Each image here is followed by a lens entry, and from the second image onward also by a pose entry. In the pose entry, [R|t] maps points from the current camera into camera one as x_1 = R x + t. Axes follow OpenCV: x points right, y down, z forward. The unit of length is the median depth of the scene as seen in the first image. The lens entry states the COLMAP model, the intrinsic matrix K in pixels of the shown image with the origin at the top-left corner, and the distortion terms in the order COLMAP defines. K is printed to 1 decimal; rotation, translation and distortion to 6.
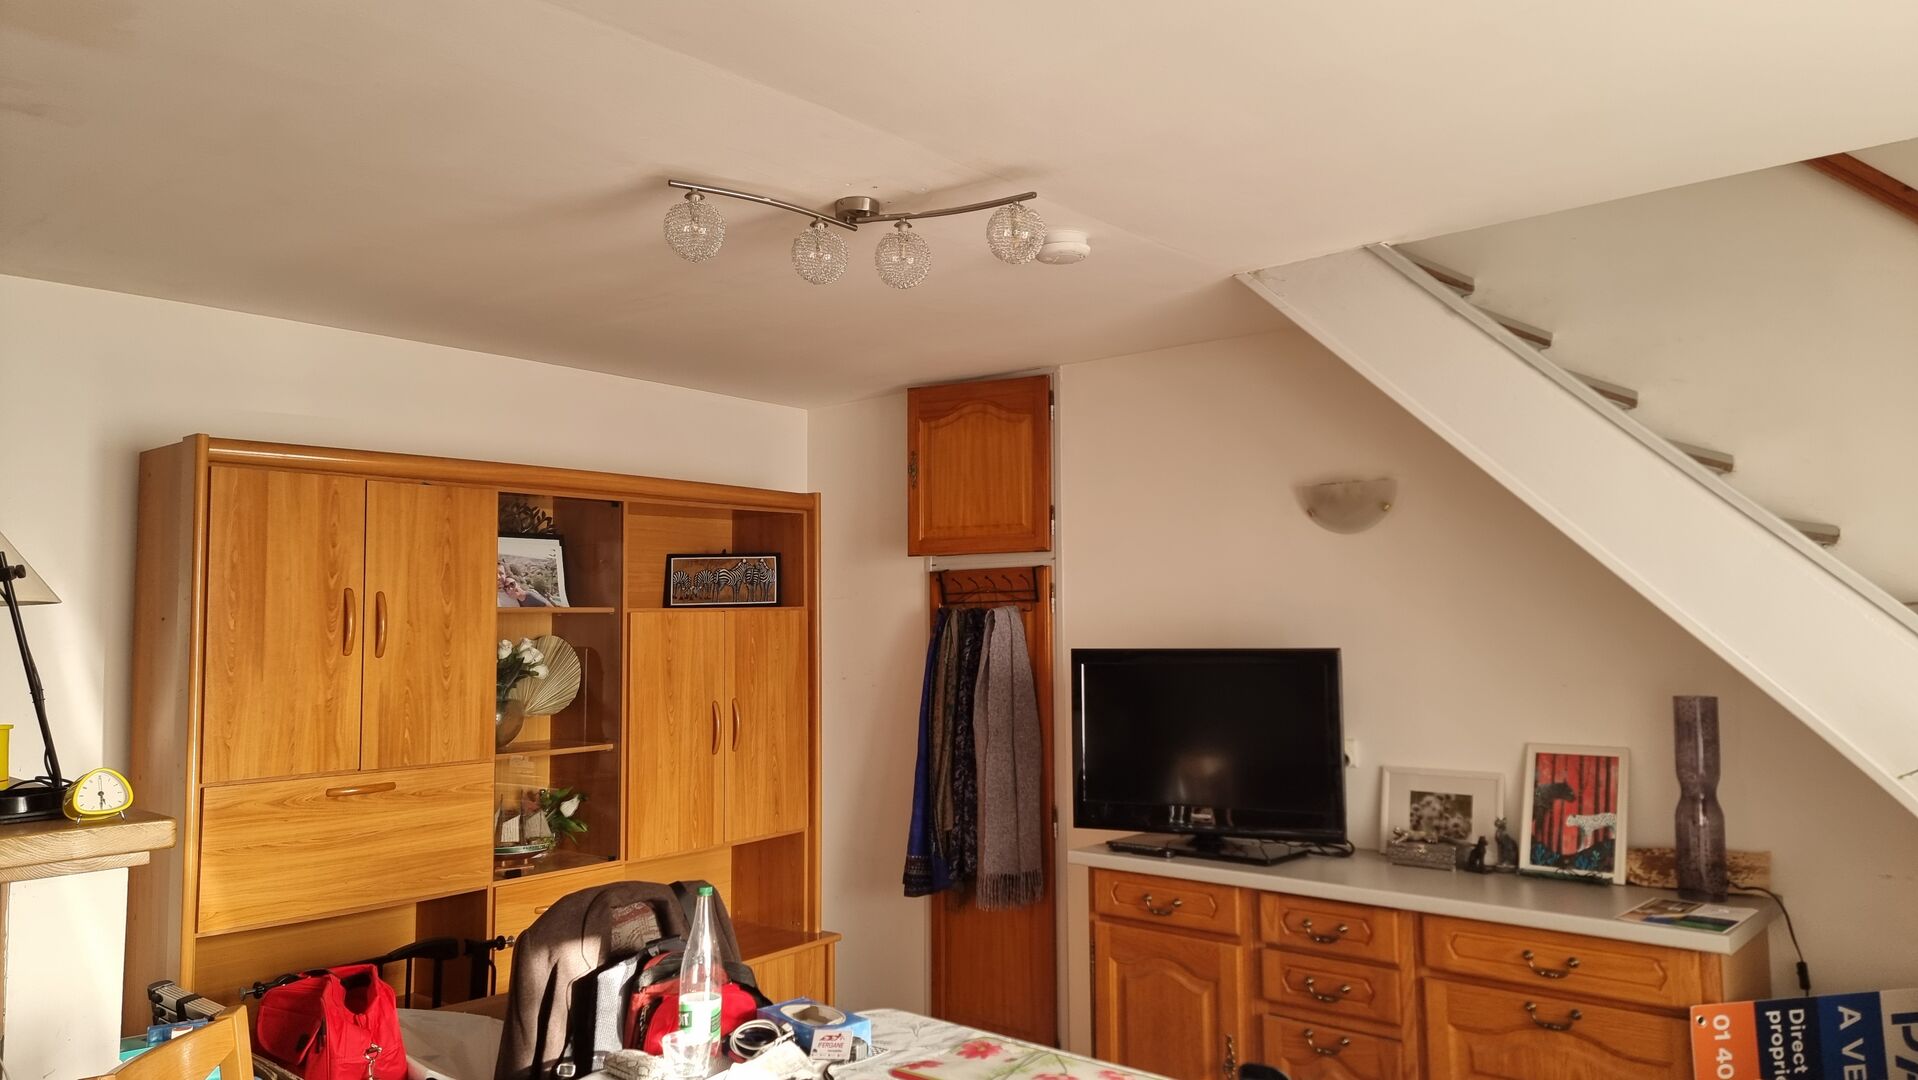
lens RADIAL K [[1323.5, 0, 975.5], [0, 1323.5, 539.6], [0, 0, 1]] dist [0.062469, -0.023776]
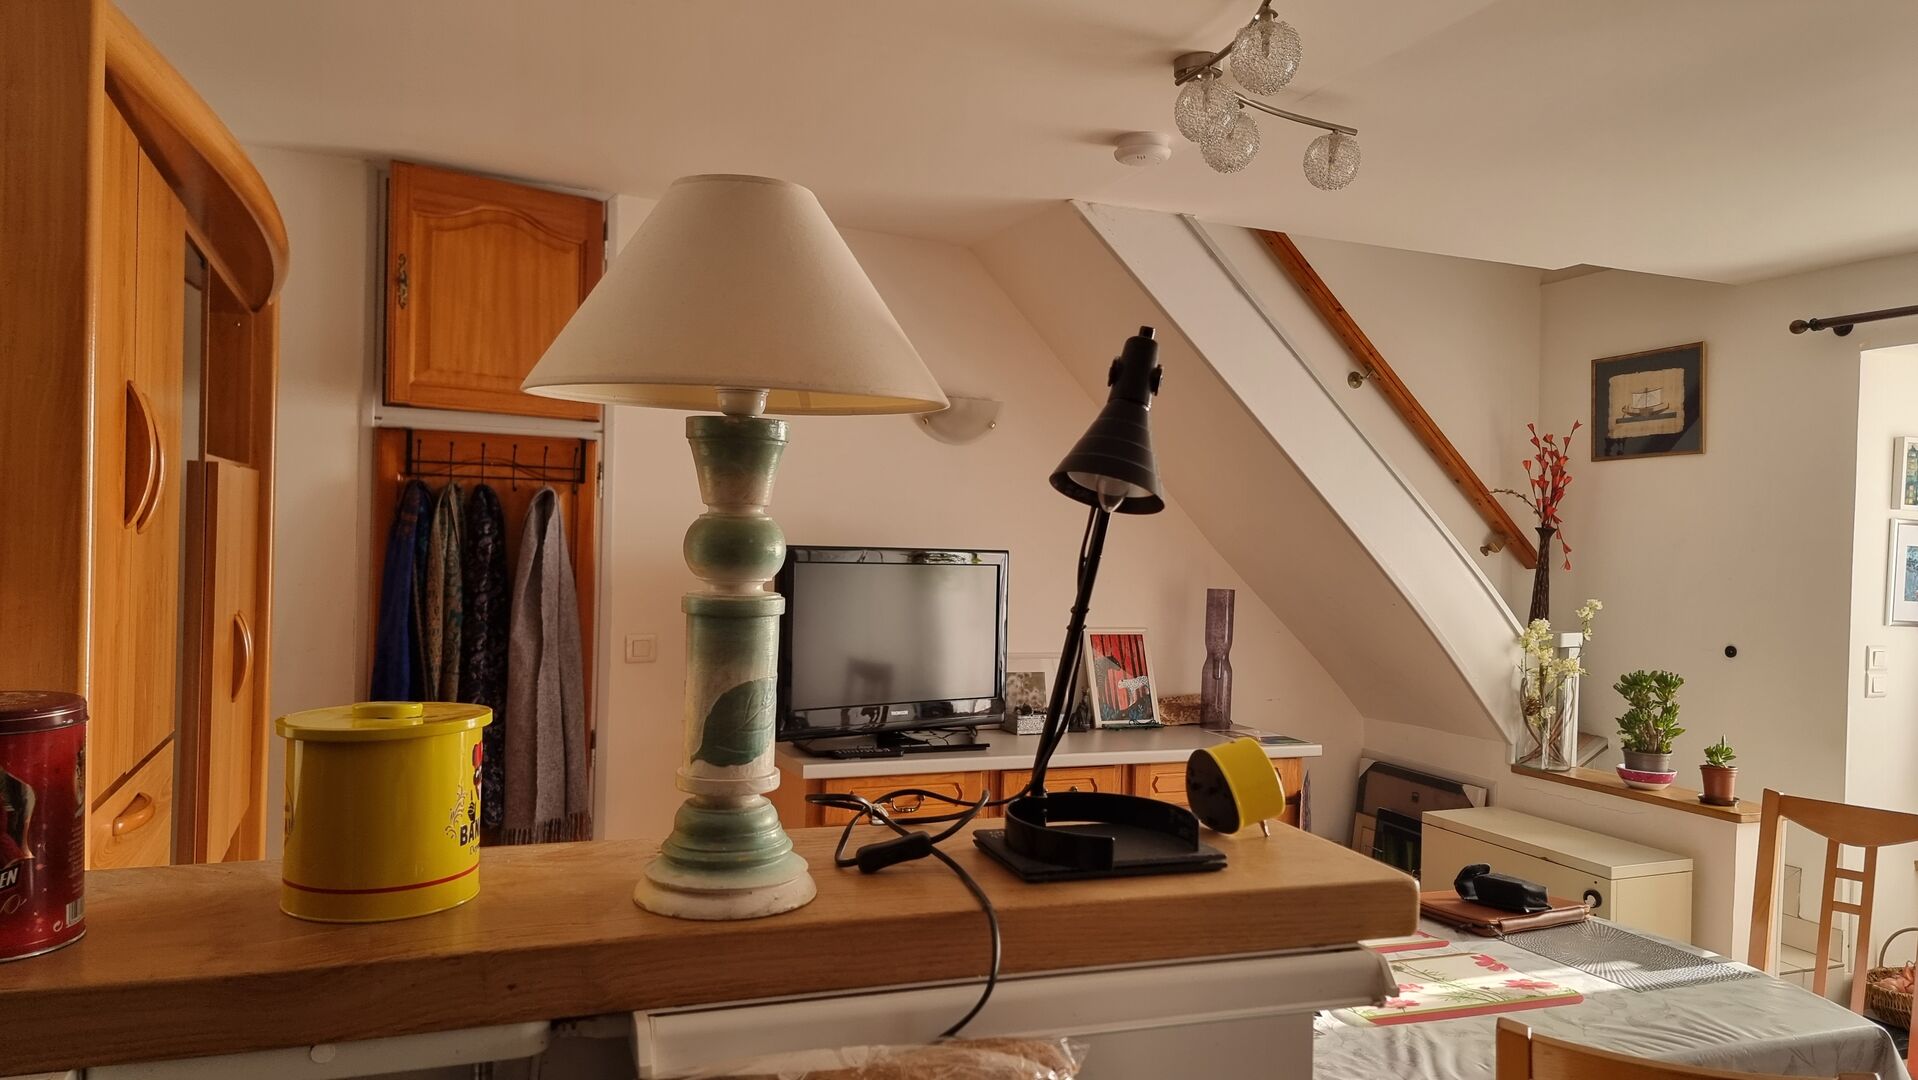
lens RADIAL K [[1323.5, 0, 954.7], [0, 1323.5, 548.9], [0, 0, 1]] dist [0.062469, -0.023776]
pose [[0.433998, 0.011692, 0.900838, -0.737870], [-0.099039, 0.994475, 0.034807, 0.045633], [-0.895454, -0.104324, 0.432758, 0.555905]]
